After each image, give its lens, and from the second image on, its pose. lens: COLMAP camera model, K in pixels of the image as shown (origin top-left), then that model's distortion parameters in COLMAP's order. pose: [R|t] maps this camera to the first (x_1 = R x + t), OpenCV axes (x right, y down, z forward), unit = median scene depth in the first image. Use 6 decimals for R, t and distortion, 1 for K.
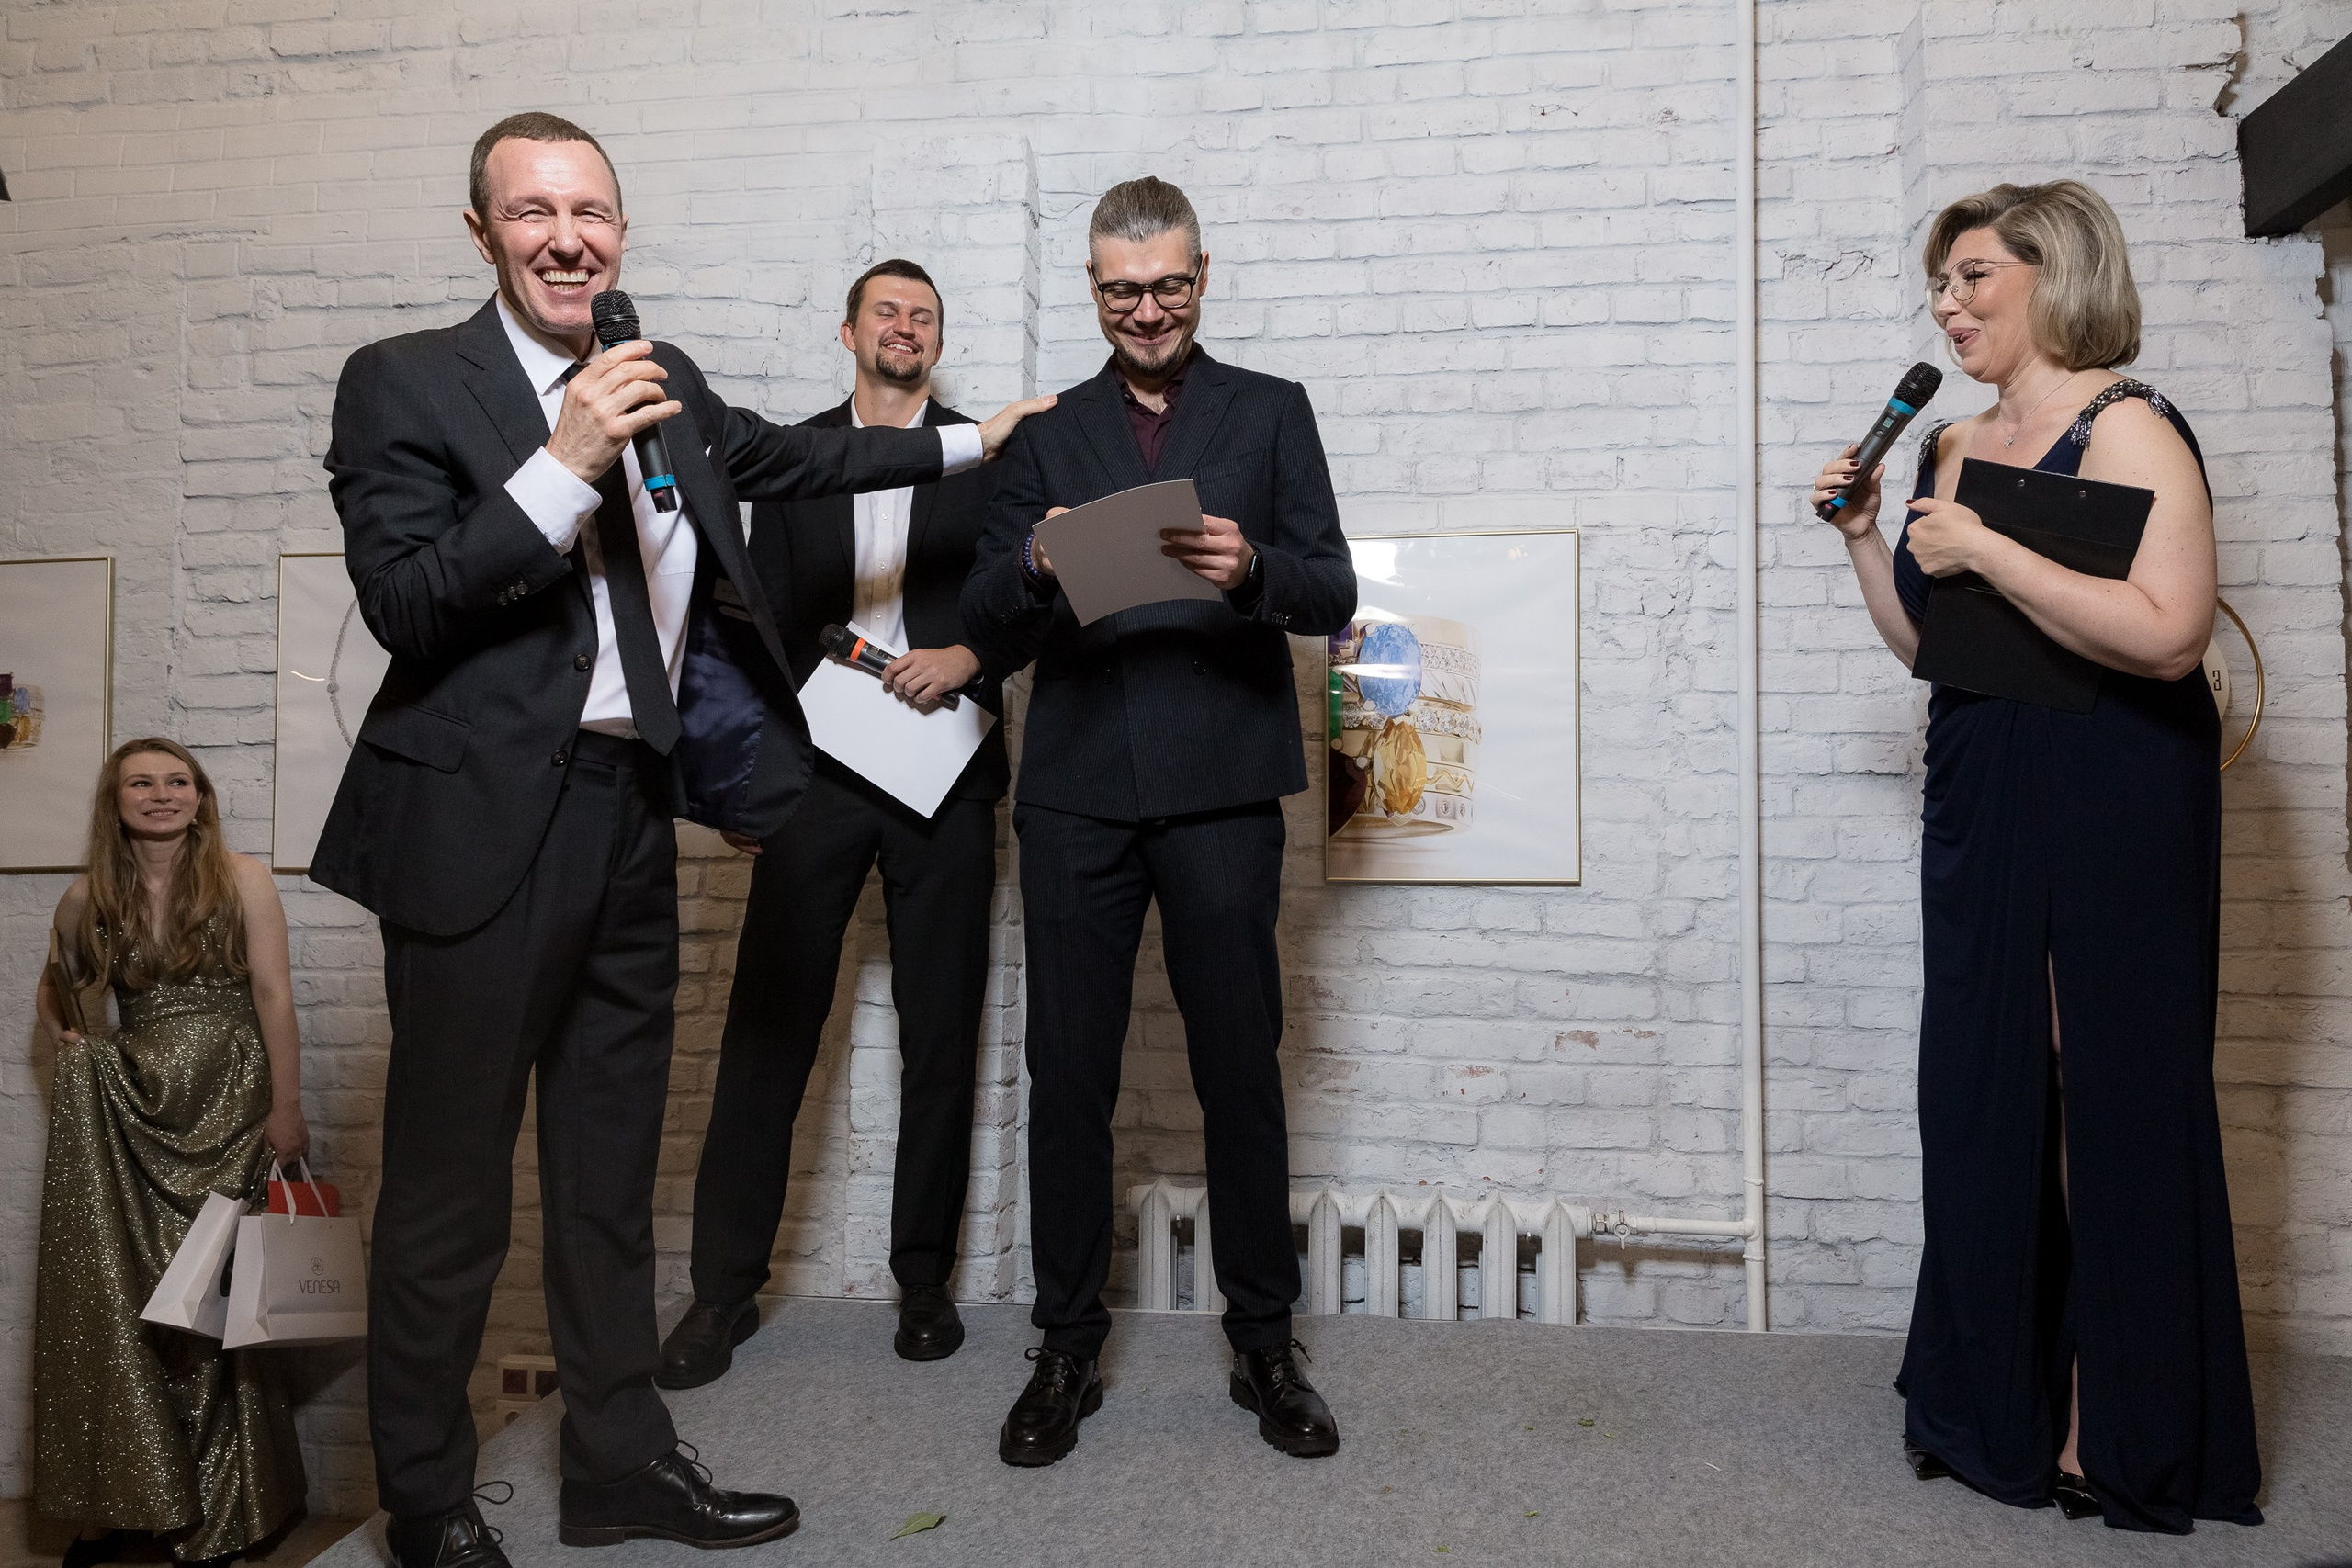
lens RADIAL K [[1561.2, 0, 1168.3], [0, 1561.2, 769.2], [0, 0, 1]] dist [0.006059, 0.000920]
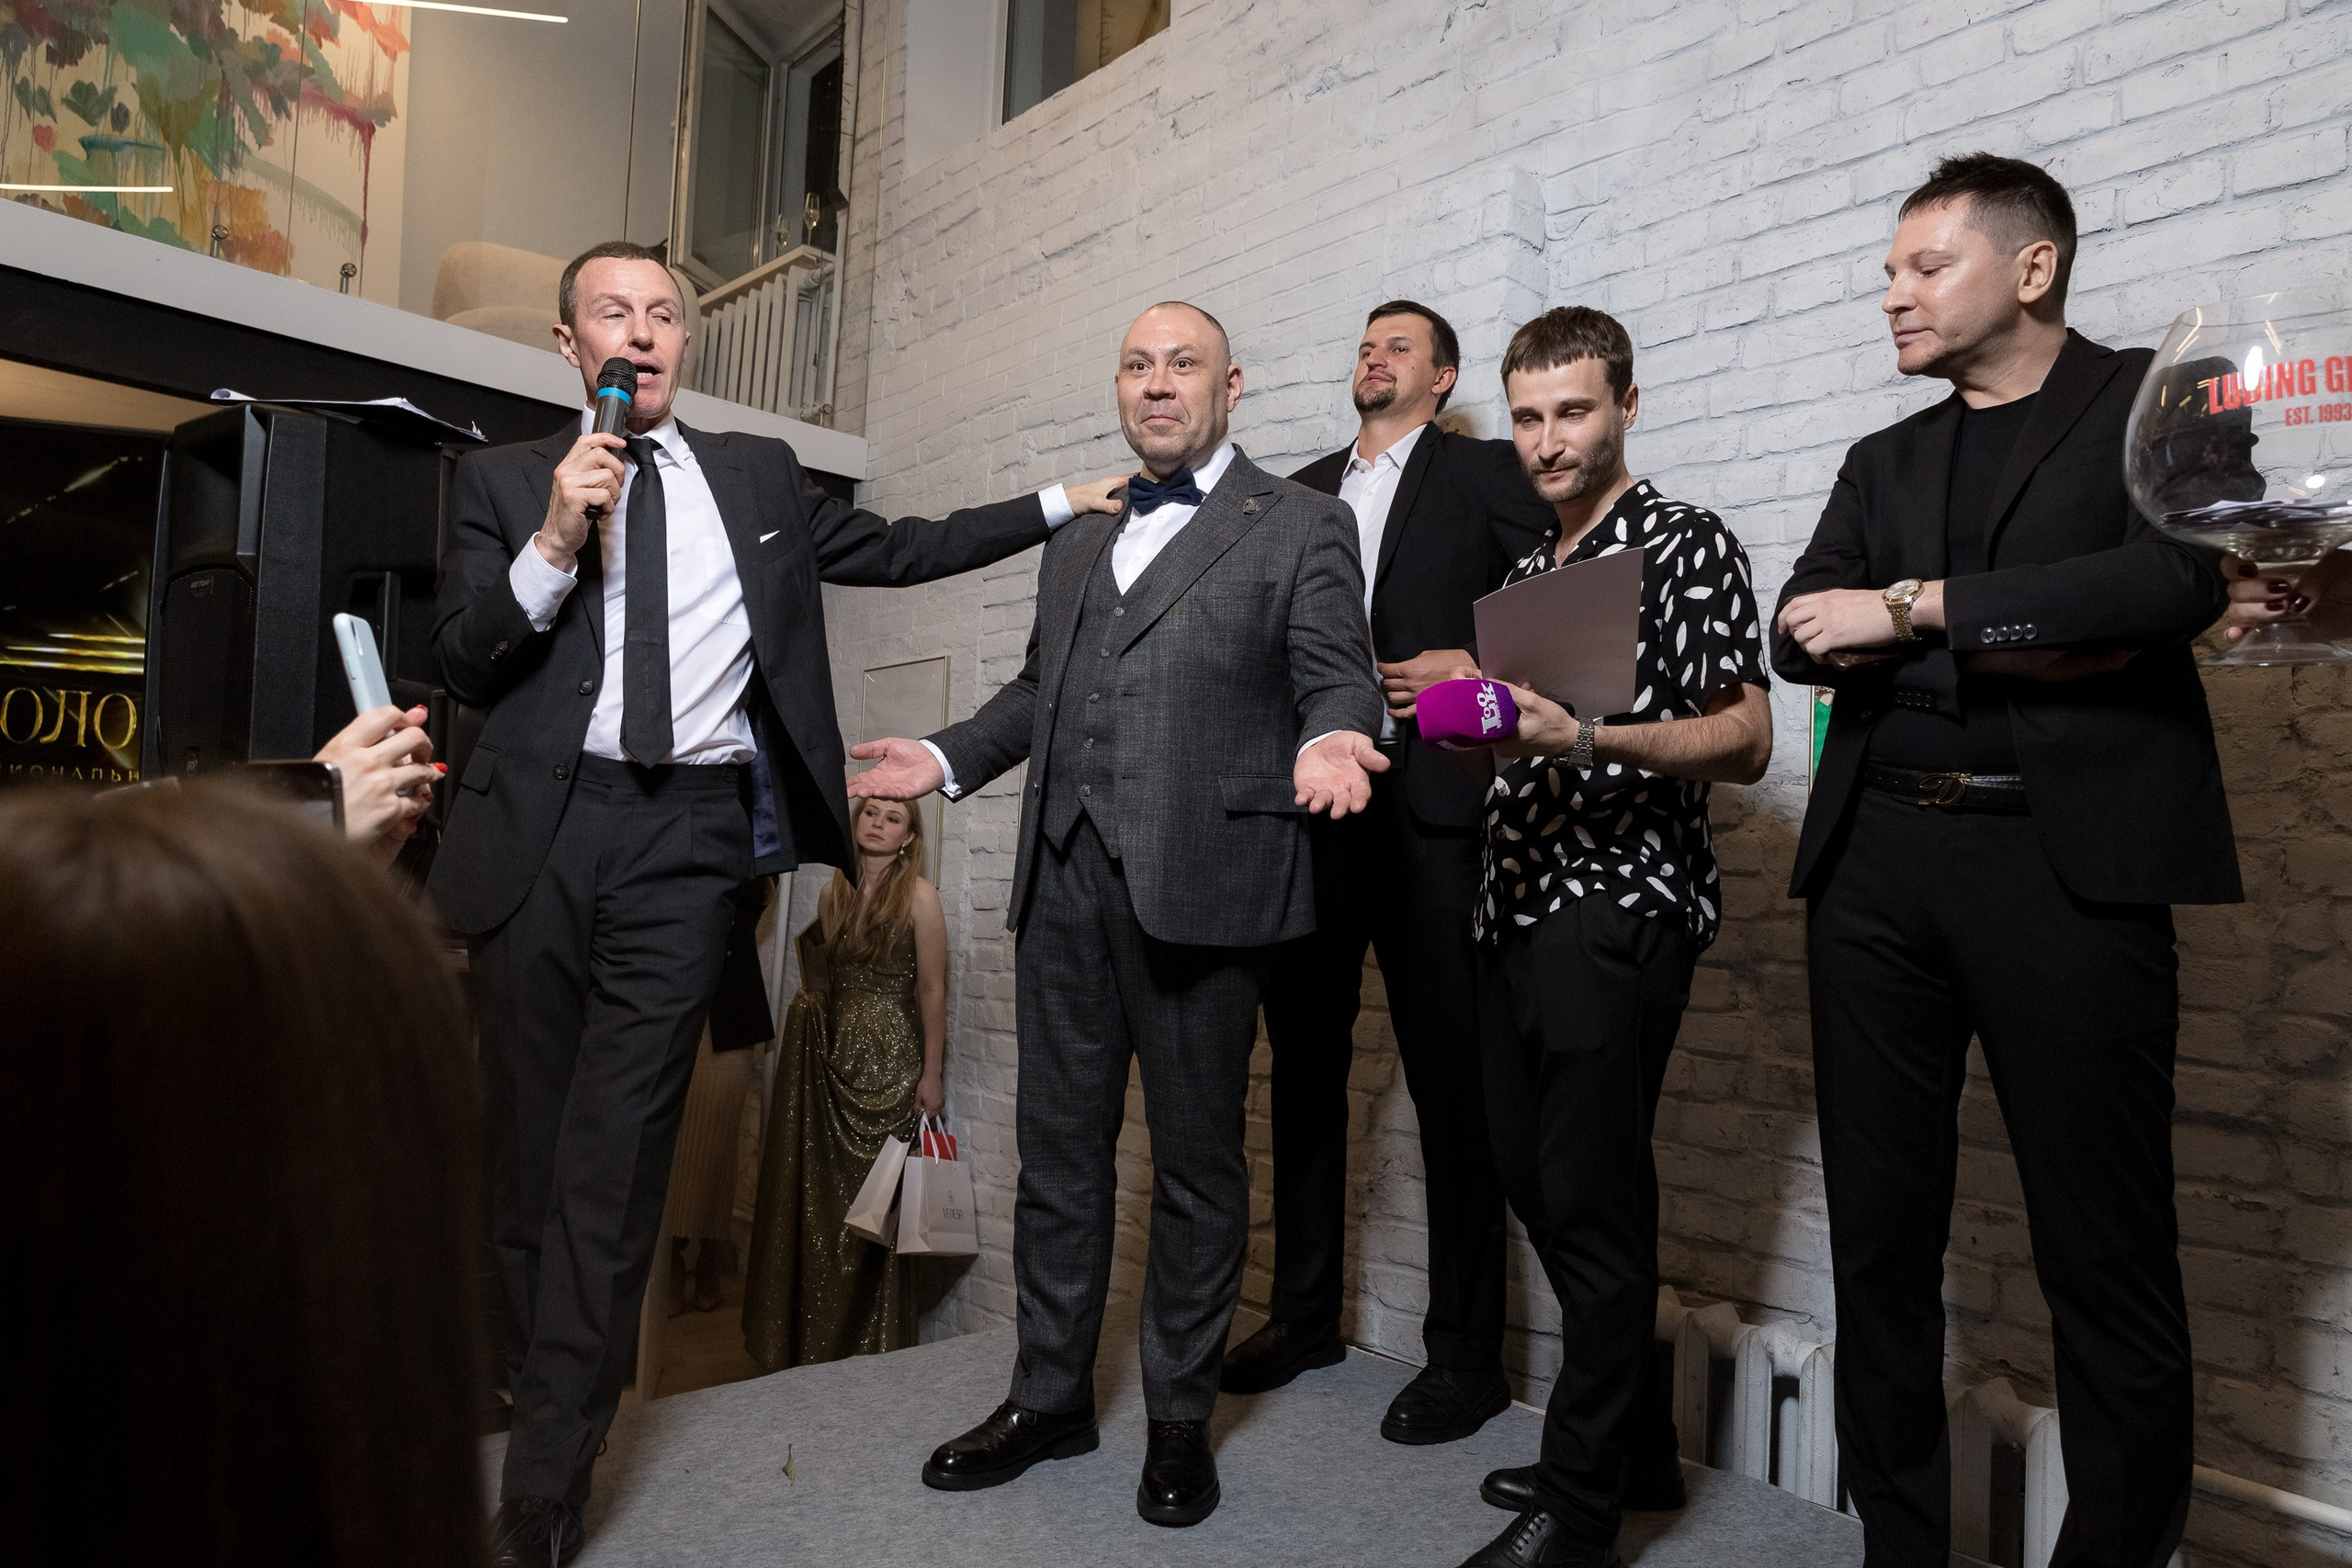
lens RADIAL K [[1561.2, 0, 1166.0], [0, 1561.2, 769.8], [0, 0, 1]] dist [0.006059, 0.000920]
pose [[0.740617, -0.012685, -0.671808, 0.400425], [-0.013004, 0.999364, -0.033206, 0.005392], [0.671802, 0.033329, 0.739981, 0.151385]]
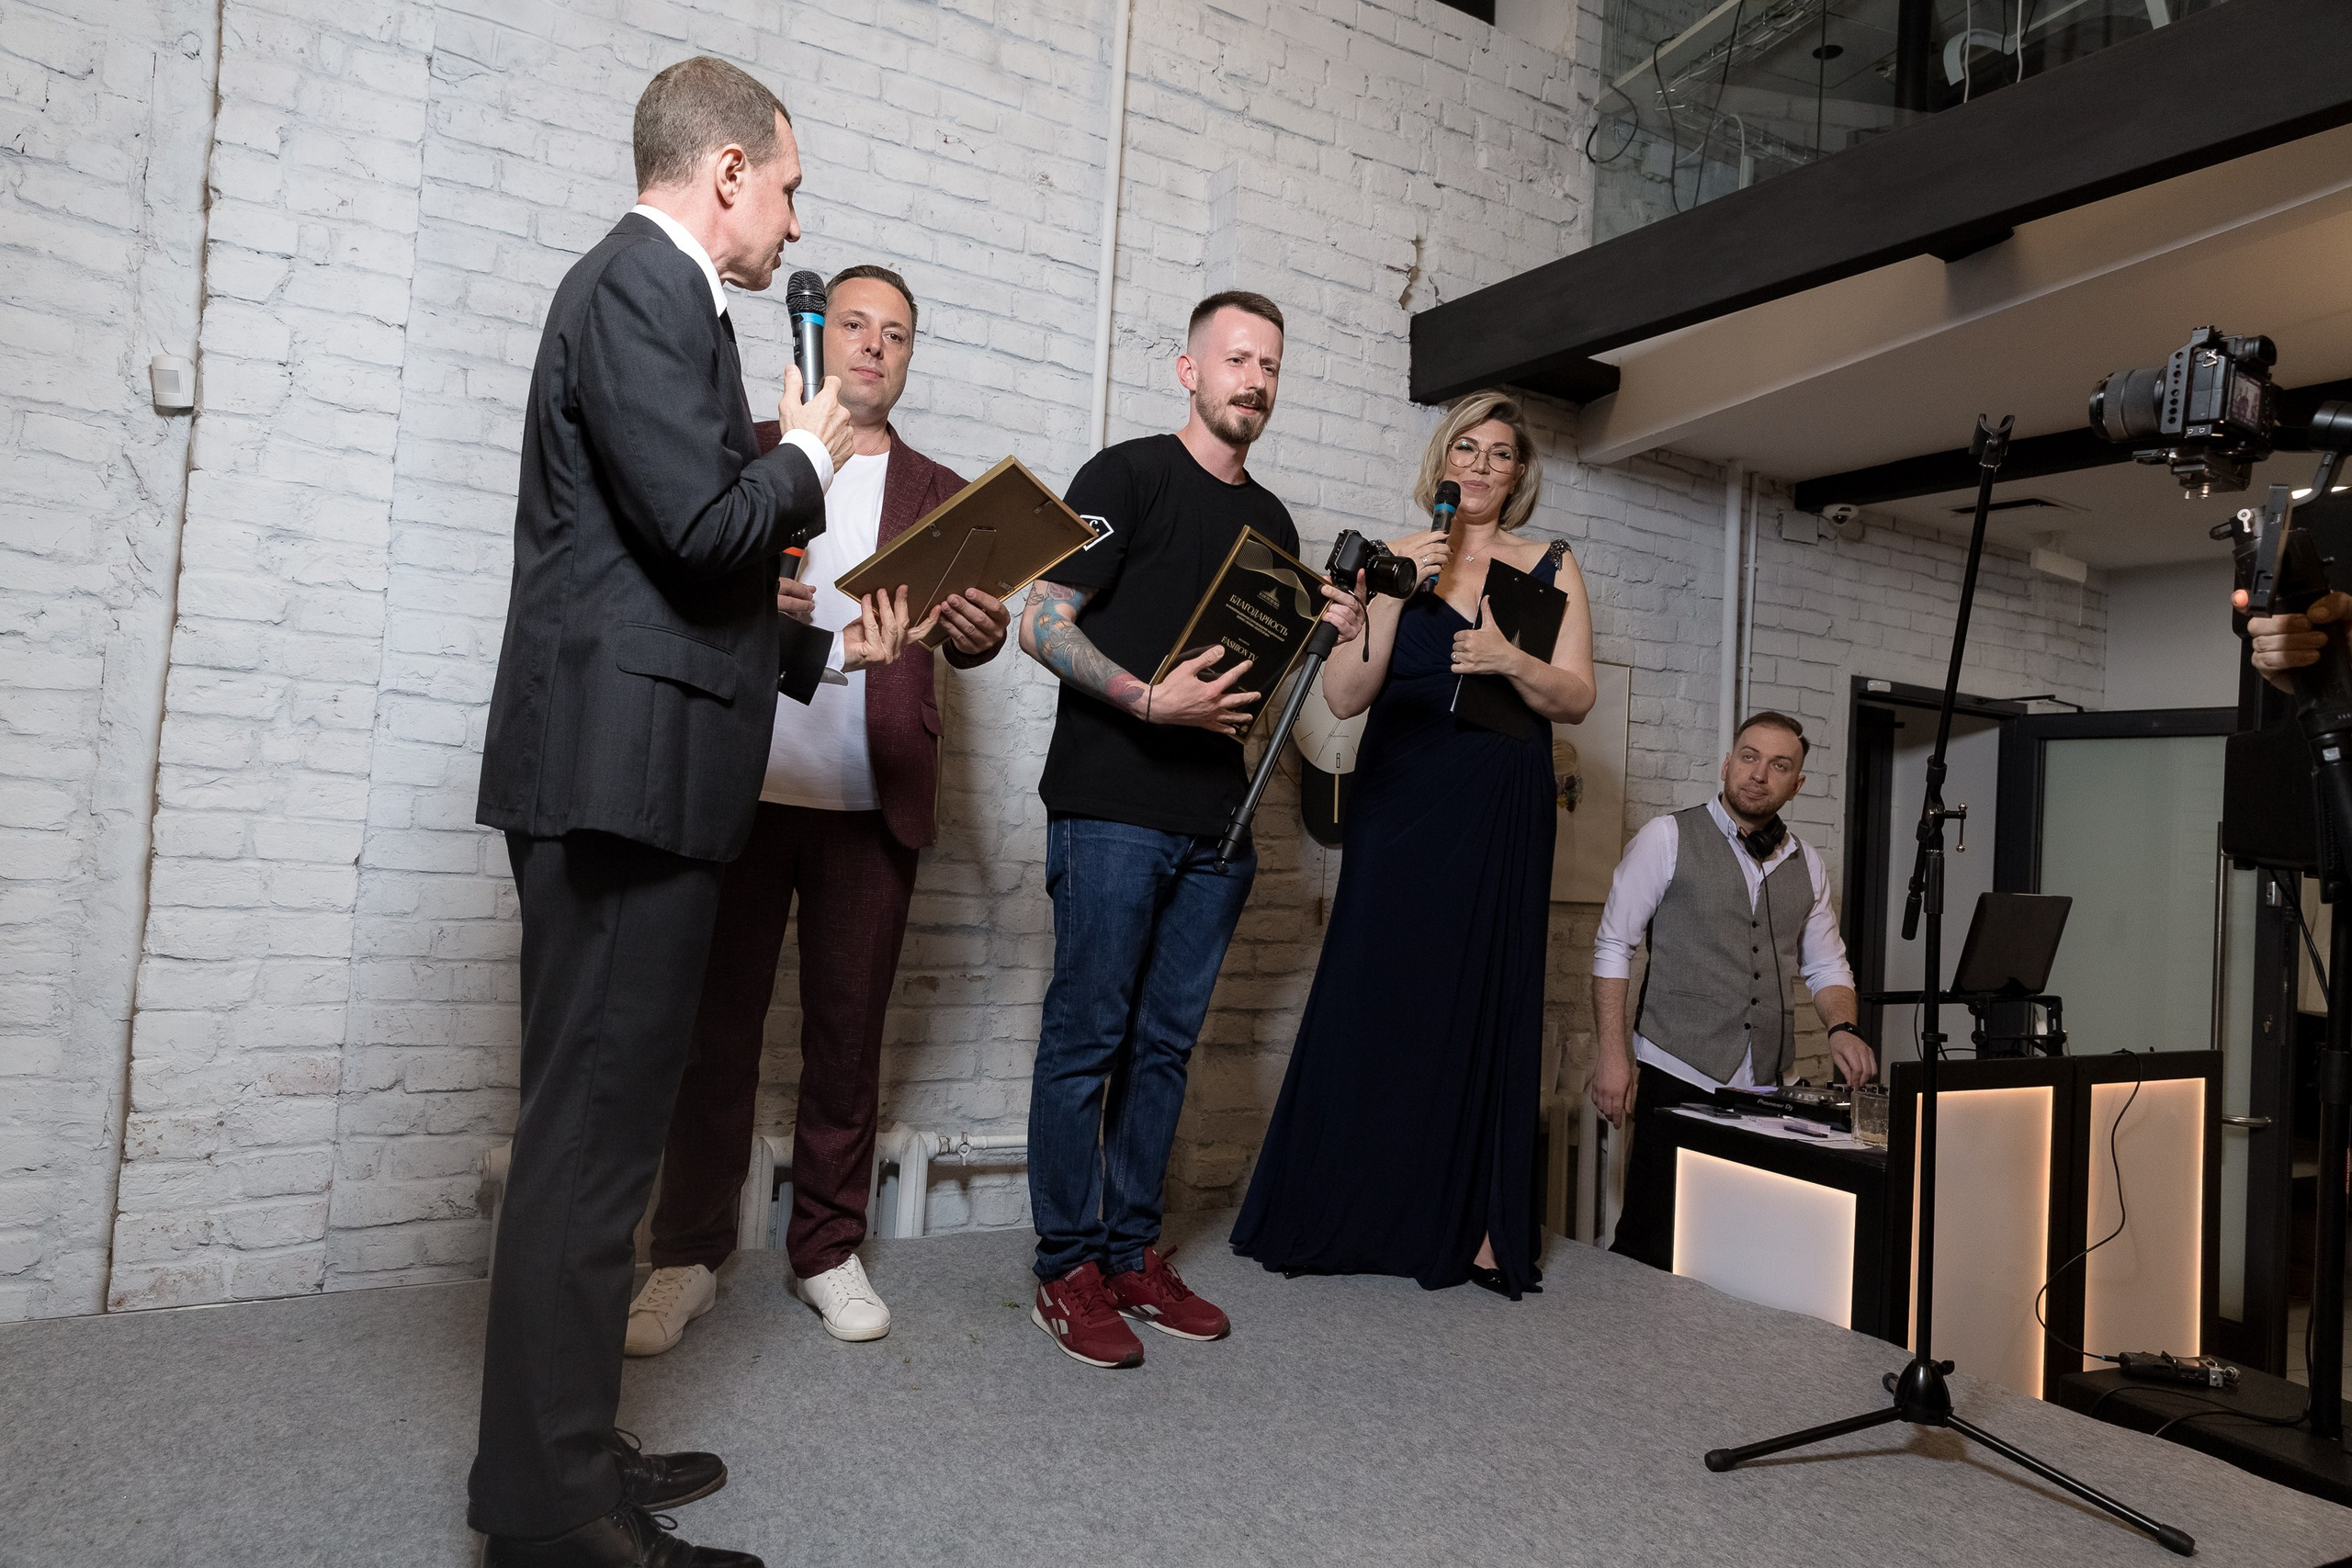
lens RADIAL K [[1561.2, 0, 1171.0], [0, 1561.2, 770.1], [0, 0, 1]] dist [0.006059, 0.000920]
pose [[0.782716, 0.066867, 0.618776, -0.286454], [-0.083909, 0.996472, -0.001543, 0.007260], [-0.616697, -0.050713, 0.785566, 0.022064]]
